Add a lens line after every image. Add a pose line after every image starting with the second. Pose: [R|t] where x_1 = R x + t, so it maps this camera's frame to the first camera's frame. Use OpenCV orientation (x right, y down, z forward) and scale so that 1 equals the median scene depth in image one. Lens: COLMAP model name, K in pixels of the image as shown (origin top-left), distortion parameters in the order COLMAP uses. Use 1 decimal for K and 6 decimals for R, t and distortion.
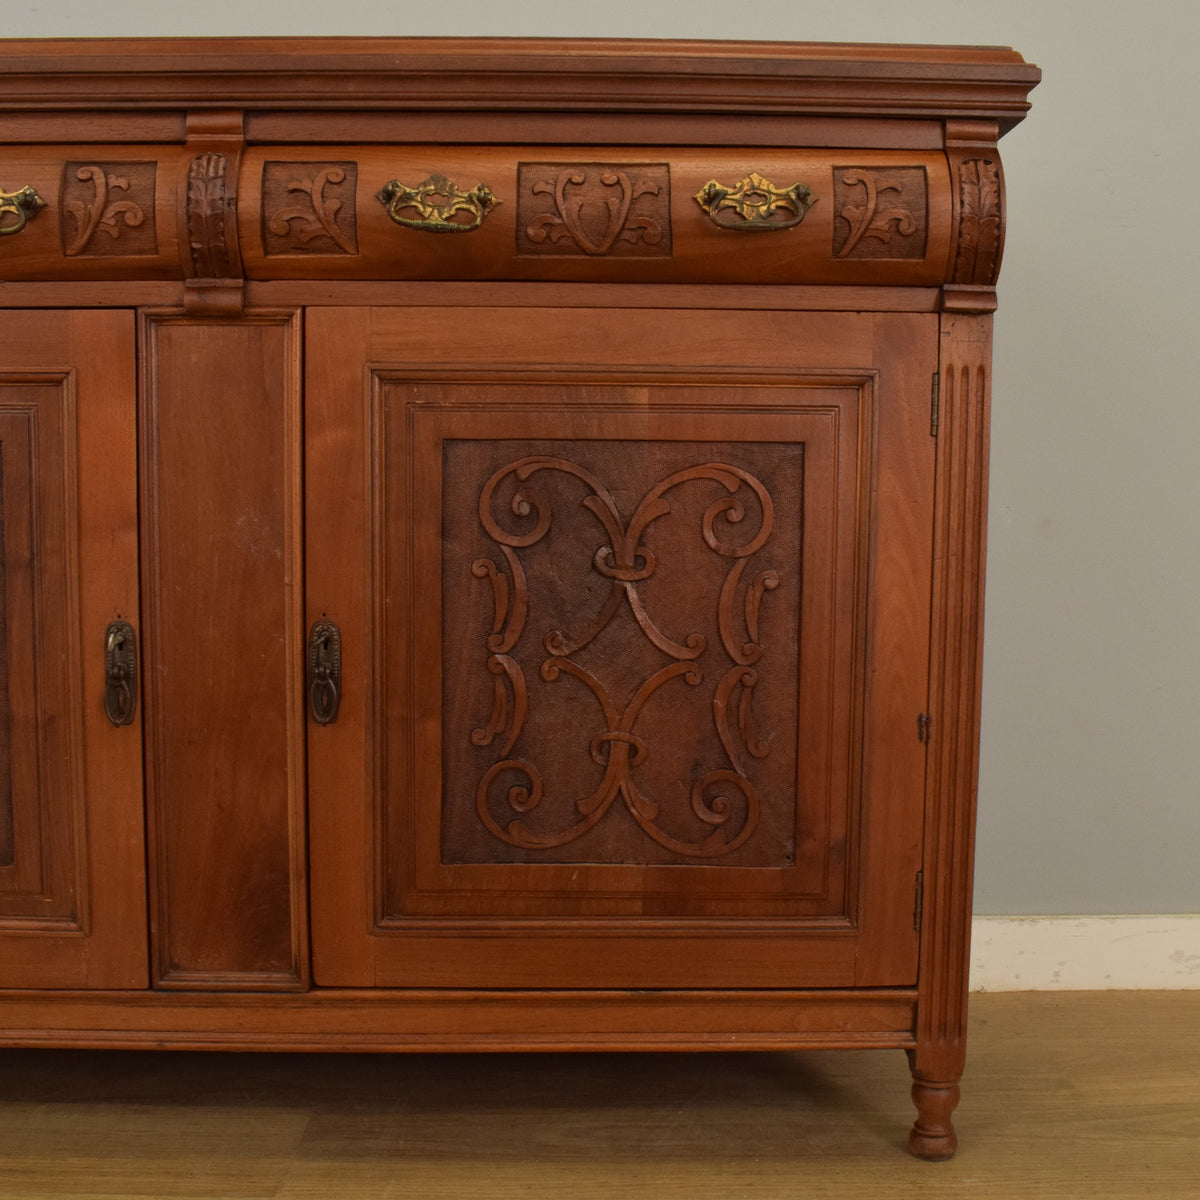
lens RADIAL K [[1558.3, 0, 629.0], [0, 1558.3, 633.6], [0, 0, 1]] dist [-0.081812, -0.046737]
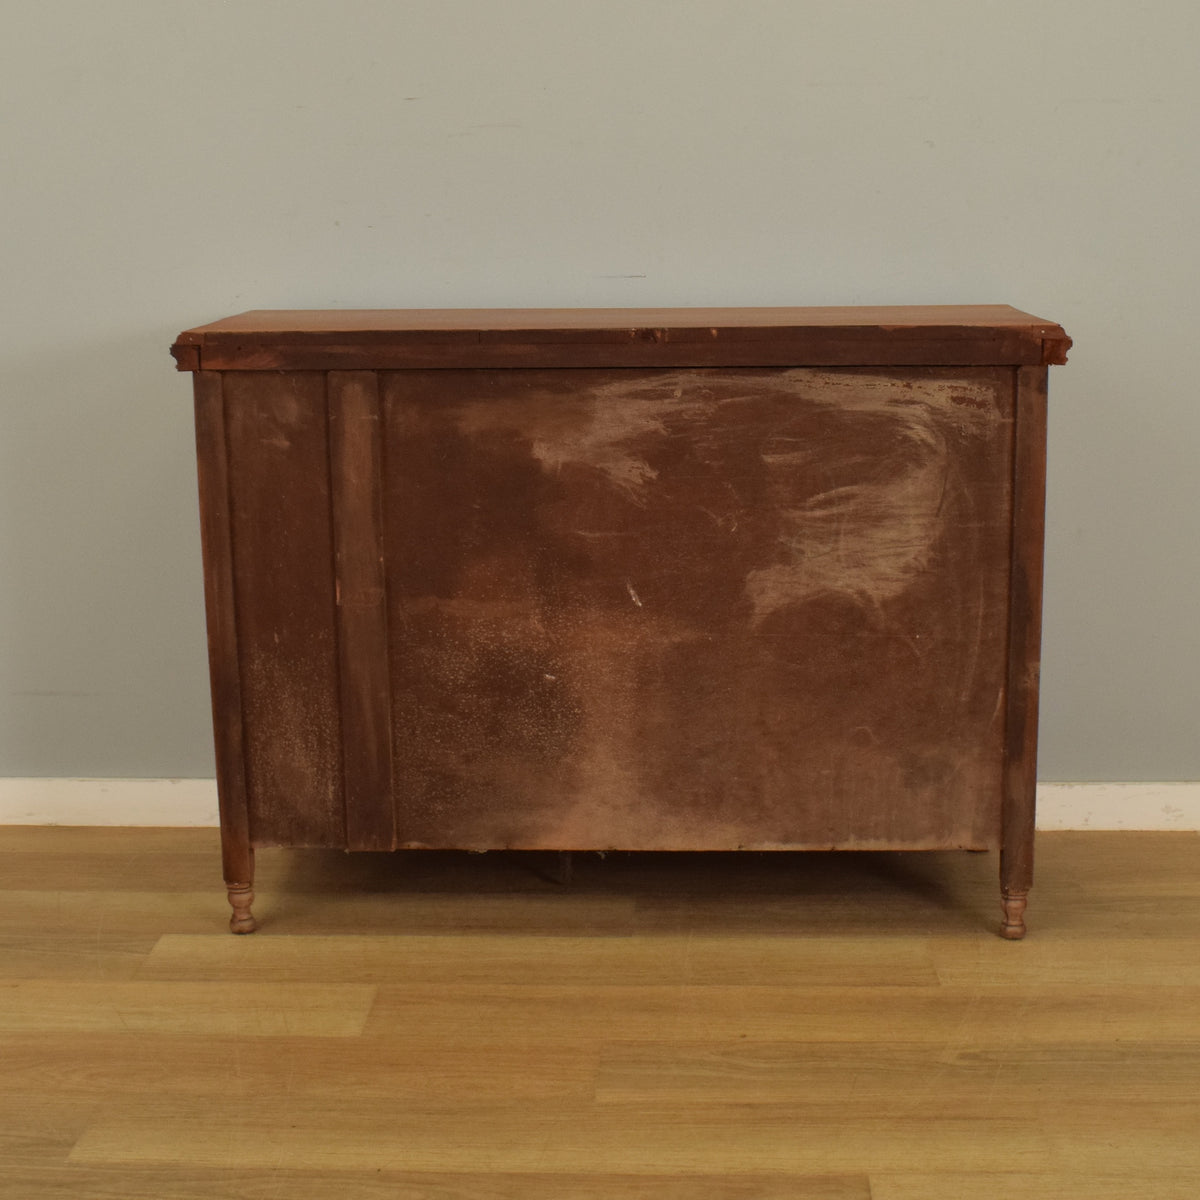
lens RADIAL K [[1934.8, 0, 605.1], [0, 1934.8, 601.4], [0, 0, 1]] dist [-0.100798, 0.002609]
pose [[0.997608, -0.004080, -0.069010, -0.099173], [0.011325, 0.994417, 0.104911, -0.288657], [0.068197, -0.105441, 0.992084, -1.299576]]
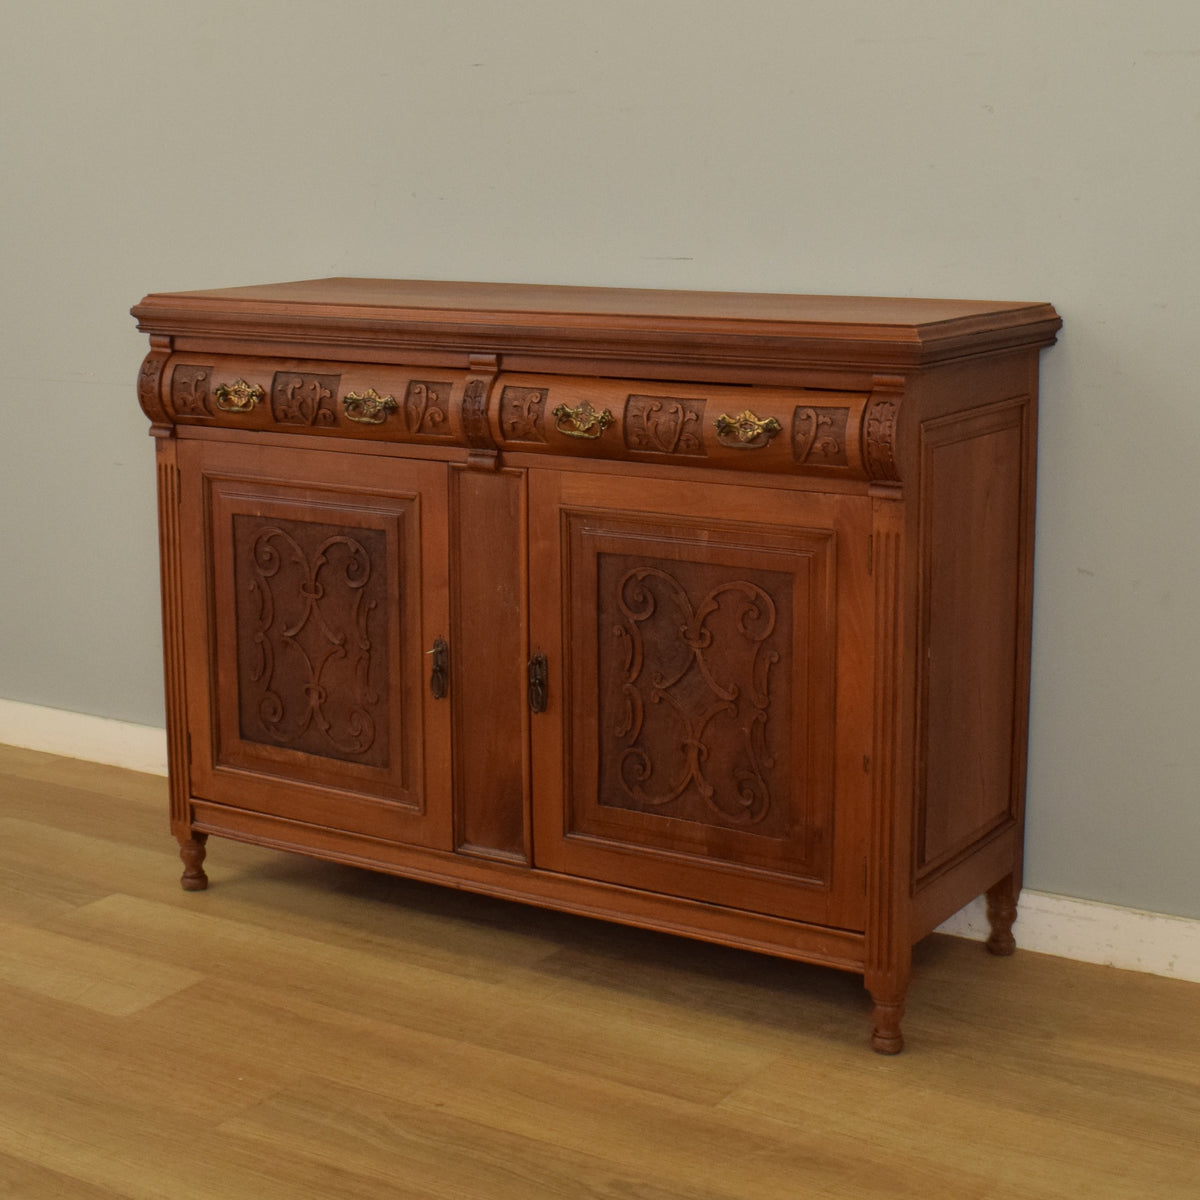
lens RADIAL K [[2163.6, 0, 603.1], [0, 2163.6, 438.3], [0, 0, 1]] dist [-0.084200, -0.004676]
pose [[0.828763, 0.058745, -0.556508, 1.155541], [-0.045491, 0.998256, 0.037630, -0.331403], [0.557748, -0.005870, 0.829990, -0.907199]]
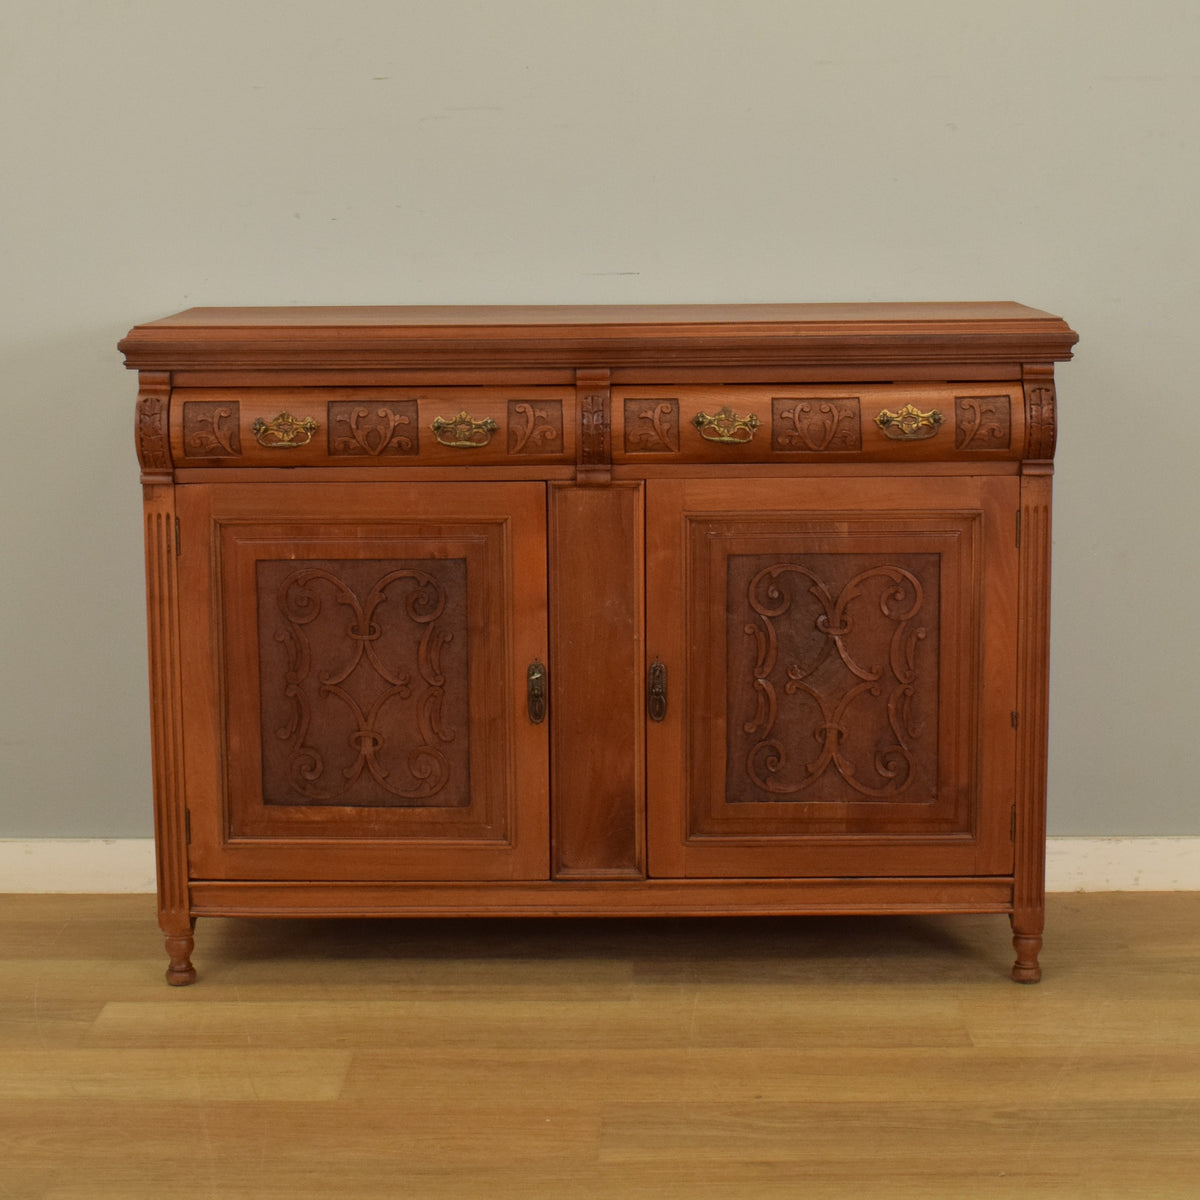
lens RADIAL K [[2427.2, 0, 576.8], [0, 2427.2, 476.7], [0, 0, 1]] dist [-0.074277, 0.055984]
pose [[0.998157, -0.013138, -0.059240, -0.124792], [0.014165, 0.999756, 0.016954, -0.256488], [0.059003, -0.017762, 0.998100, -1.654786]]
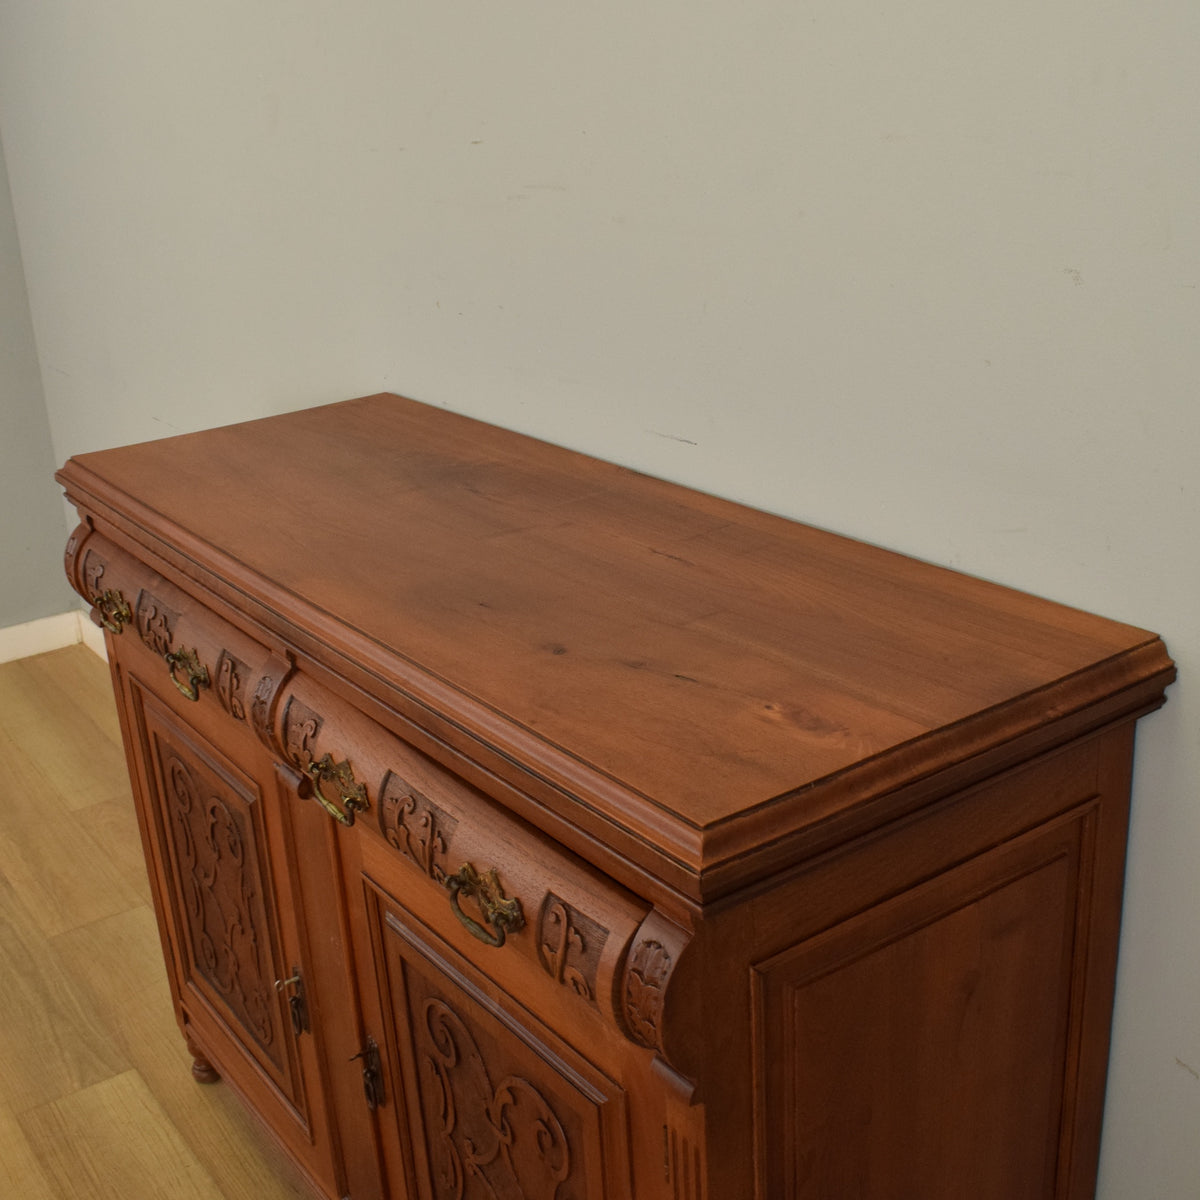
lens RADIAL K [[1537.8, 0, 600.2], [0, 1537.8, 576.6], [0, 0, 1]] dist [-0.097371, 0.021616]
pose [[0.553992, 0.236874, -0.798113, 0.781011], [-0.026180, 0.963151, 0.267683, -0.688397], [0.832110, -0.127400, 0.539779, 0.551188]]
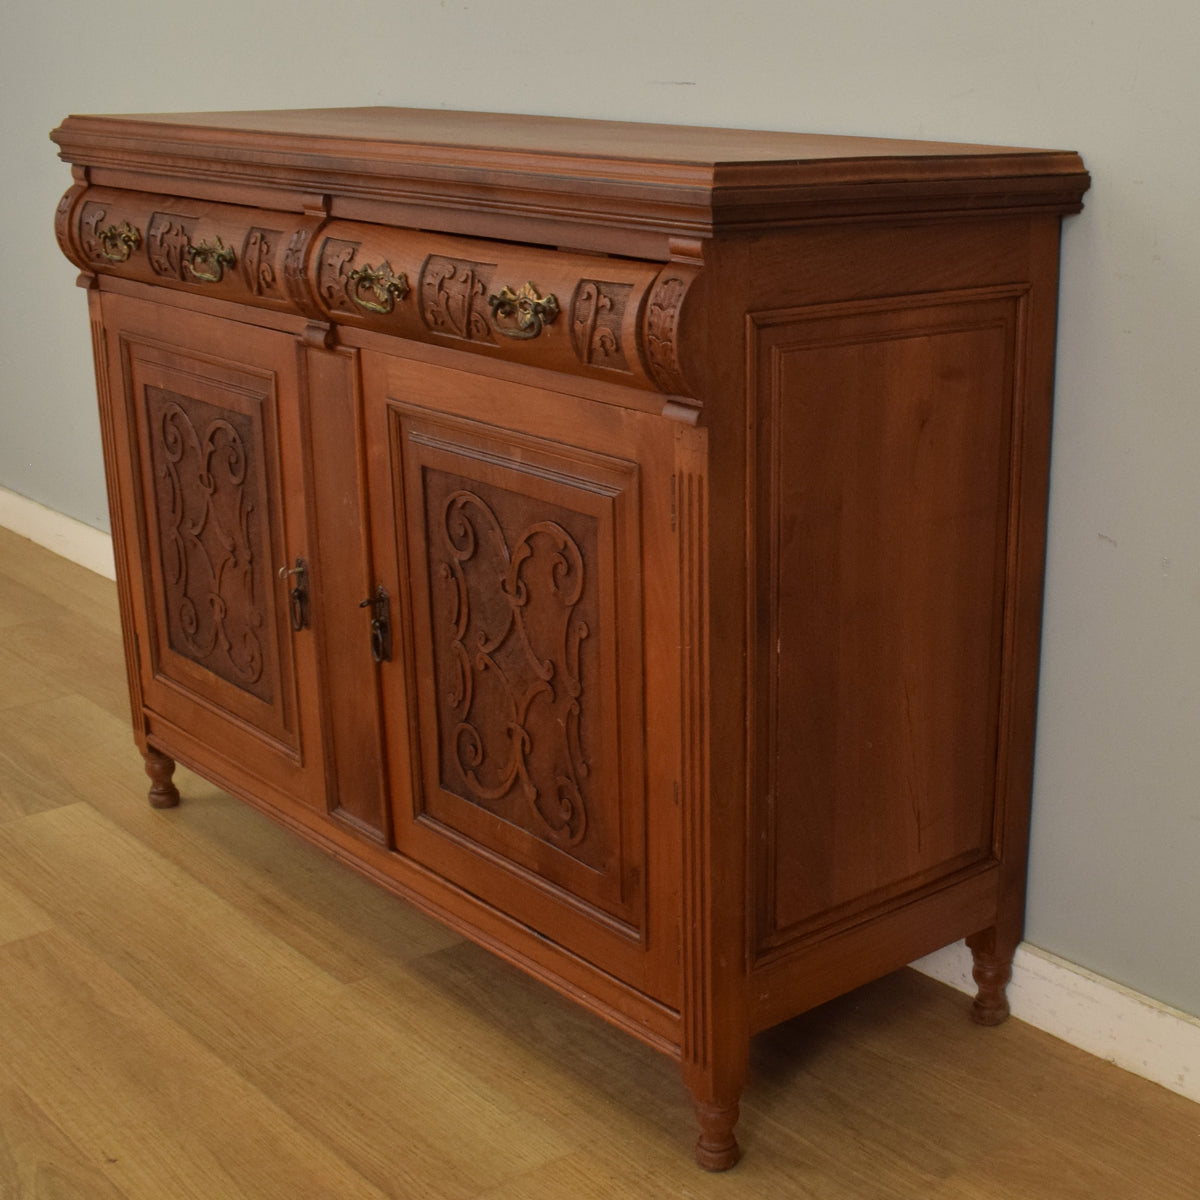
lens RADIAL K [[1860.8, 0, 888.6], [0, 1860.8, 628.2], [0, 0, 1]] dist [-0.095459, 0.019756]
pose [[0.692972, 0.219883, -0.686616, 1.182089], [-0.090230, 0.971320, 0.219991, -0.356553], [0.715296, -0.090494, 0.692937, 0.225270]]
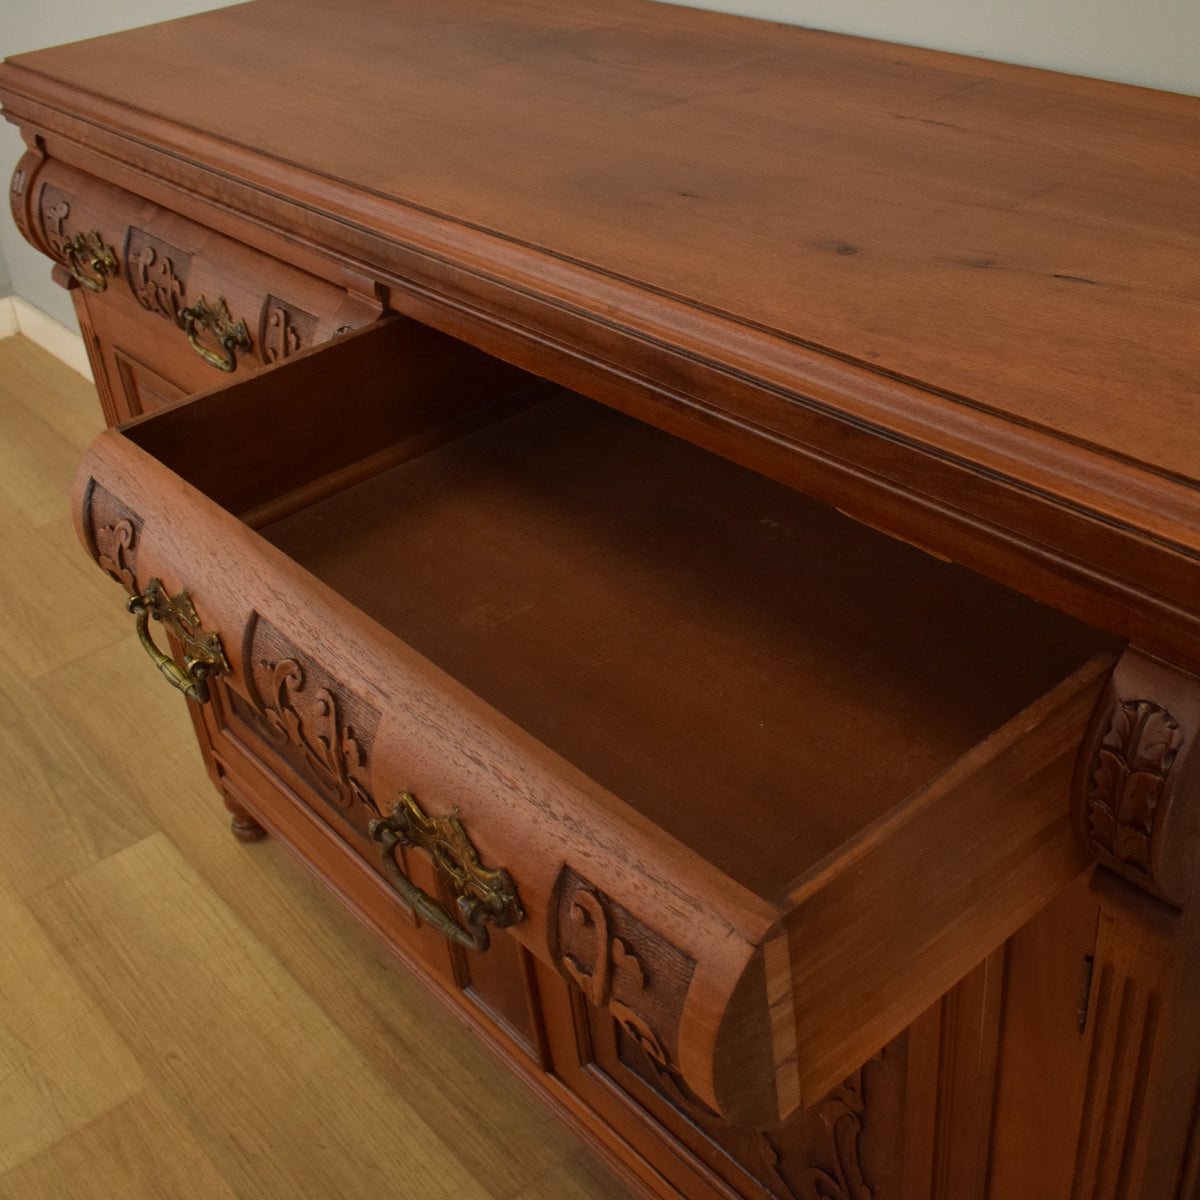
lens RADIAL K [[1533.6, 0, 650.5], [0, 1533.6, 561.6], [0, 0, 1]] dist [-0.089918, -0.008602]
pose [[0.625366, 0.356882, -0.693940, 0.432934], [-0.003071, 0.890408, 0.455154, -0.553289], [0.780326, -0.282507, 0.557927, 0.601091]]
